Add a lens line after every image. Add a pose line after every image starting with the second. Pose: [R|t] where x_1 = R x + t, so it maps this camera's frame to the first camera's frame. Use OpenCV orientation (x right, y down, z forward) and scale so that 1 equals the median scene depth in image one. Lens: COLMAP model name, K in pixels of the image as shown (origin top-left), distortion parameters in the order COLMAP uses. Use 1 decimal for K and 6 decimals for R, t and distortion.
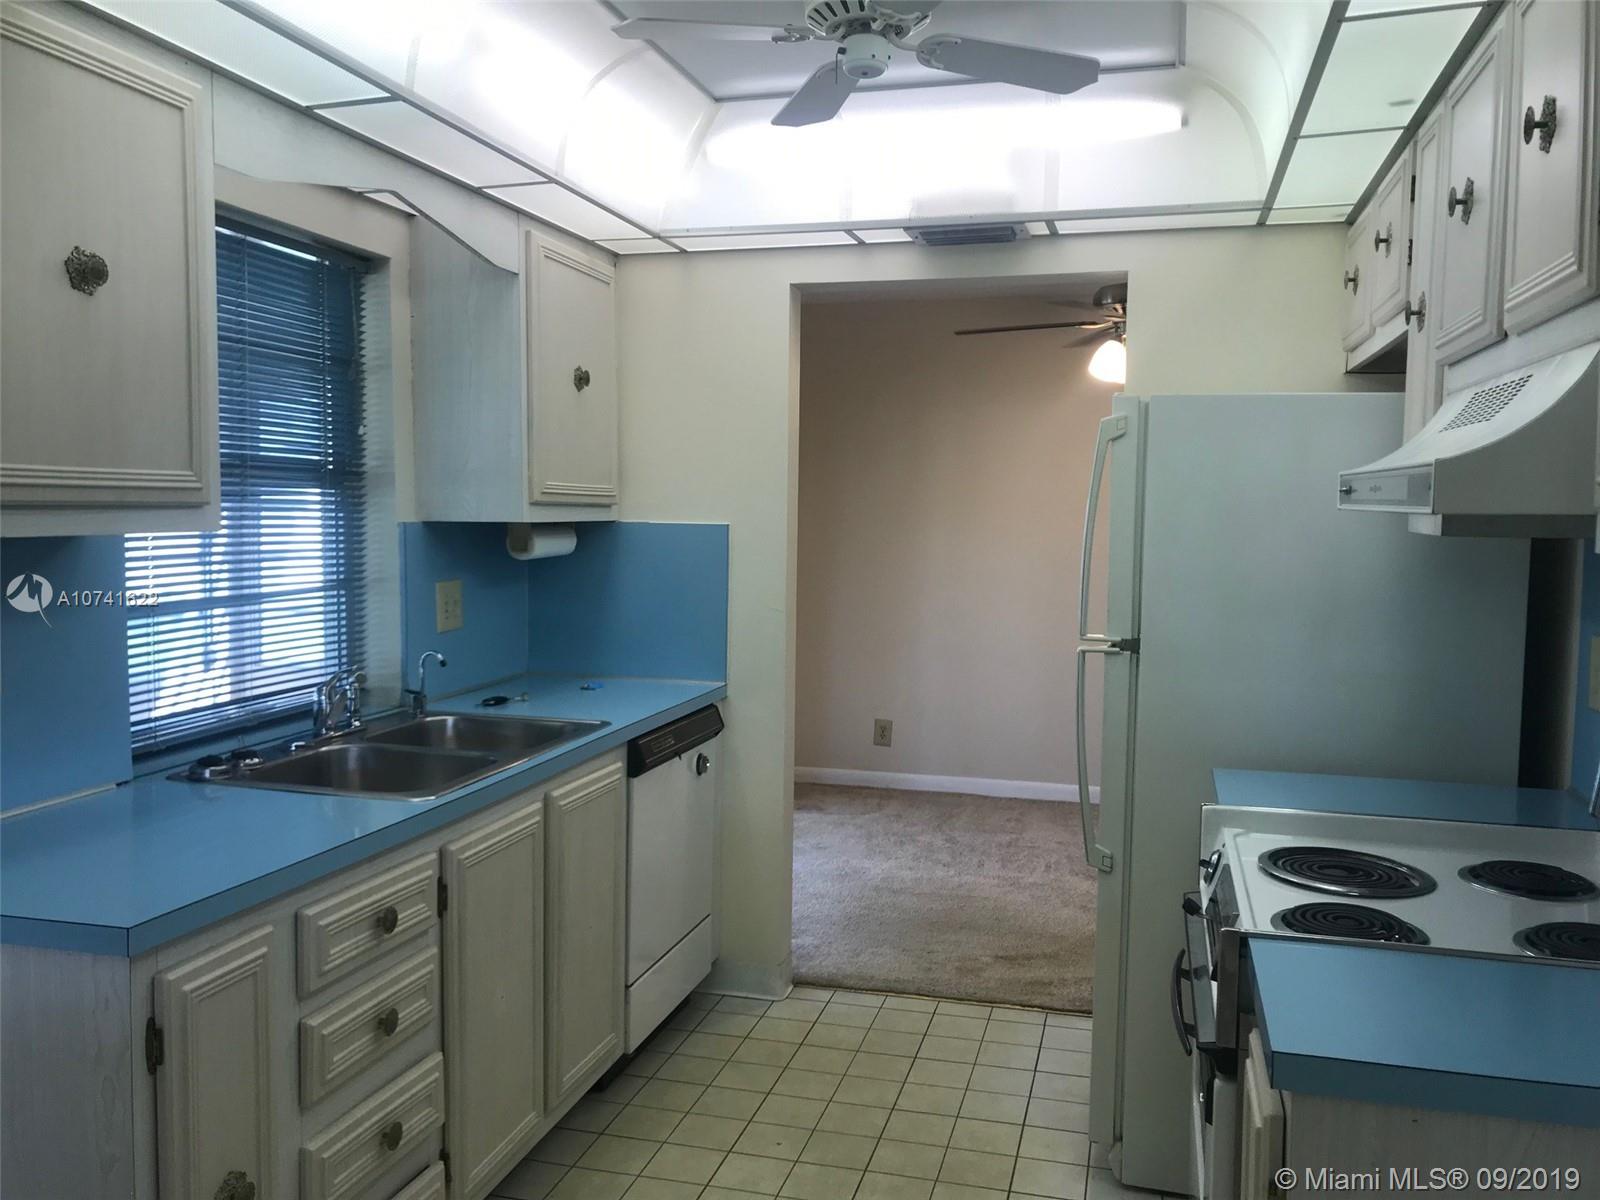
lens RADIAL K [[1310.4, 0, 794.1], [0, 1310.4, 599.3], [0, 0, 1]] dist [0.050527, -0.053360]
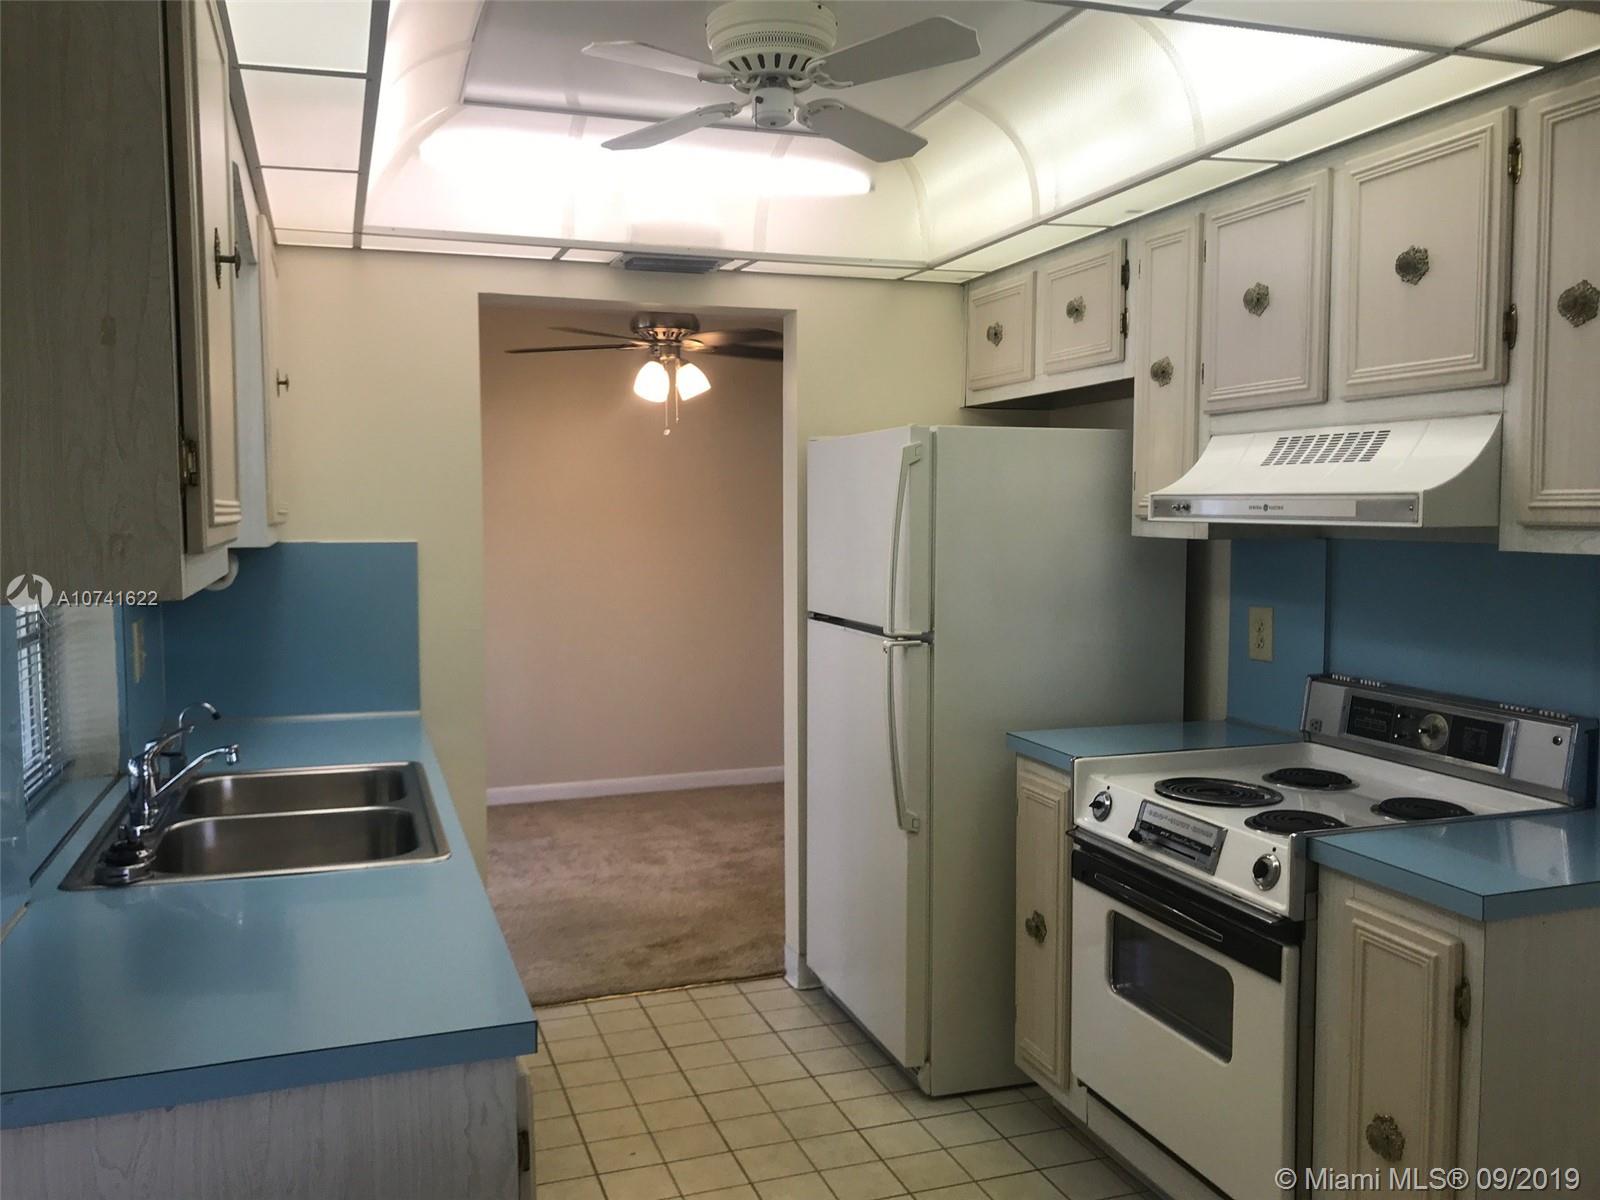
lens RADIAL K [[1310.4, 0, 785.5], [0, 1310.4, 602.1], [0, 0, 1]] dist [0.050527, -0.053360]
pose [[0.828056, -0.052745, 0.558159, -0.377448], [0.051819, 0.998503, 0.017482, -0.018130], [-0.558246, 0.014447, 0.829550, 0.072865]]
